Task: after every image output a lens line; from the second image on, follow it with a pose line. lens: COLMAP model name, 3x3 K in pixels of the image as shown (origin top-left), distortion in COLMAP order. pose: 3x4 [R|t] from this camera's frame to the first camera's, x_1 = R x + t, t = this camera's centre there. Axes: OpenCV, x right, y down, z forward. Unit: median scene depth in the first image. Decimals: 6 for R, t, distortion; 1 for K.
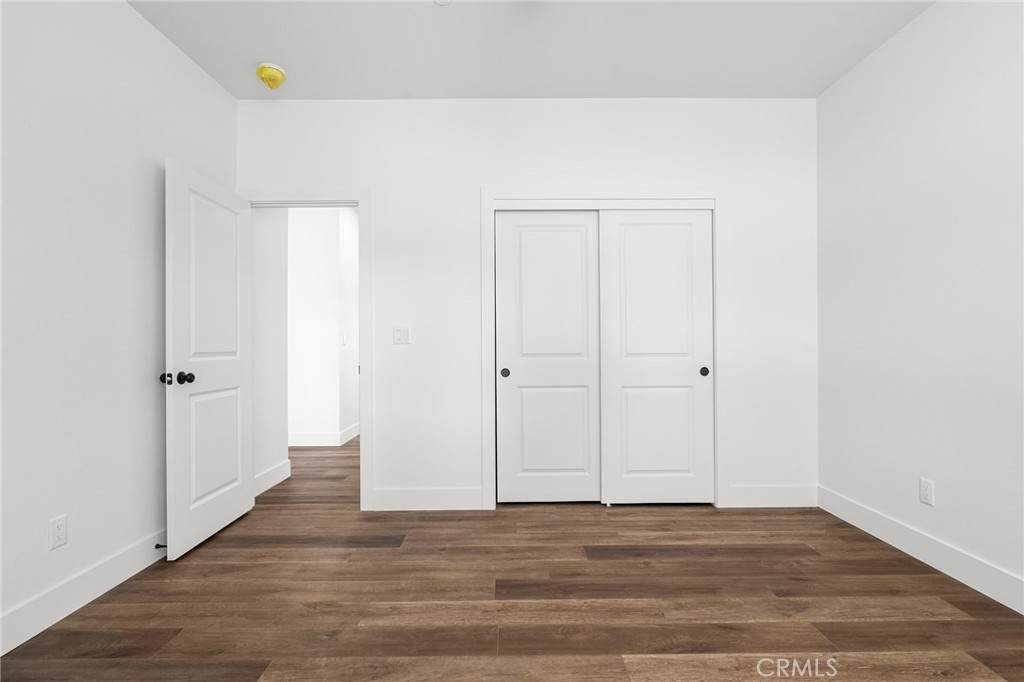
lens RADIAL K [[485.7, 0, 515.7], [0, 485.7, 342.1], [0, 0, 1]] dist [-0.000440, 0.000163]
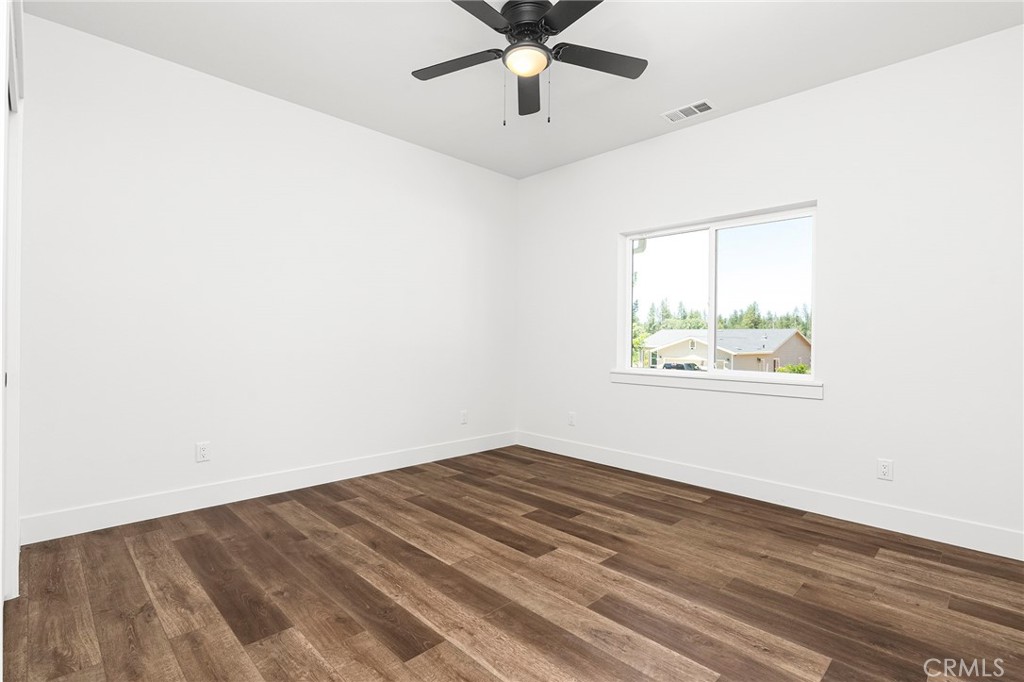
lens RADIAL K [[485.7, 0, 510.6], [0, 485.7, 338.0], [0, 0, 1]] dist [-0.000440, 0.000163]
pose [[-0.700460, -0.001568, 0.713690, -0.725256], [-0.009690, 0.999926, -0.007313, 0.011240], [-0.713626, -0.012038, -0.700423, 1.523394]]
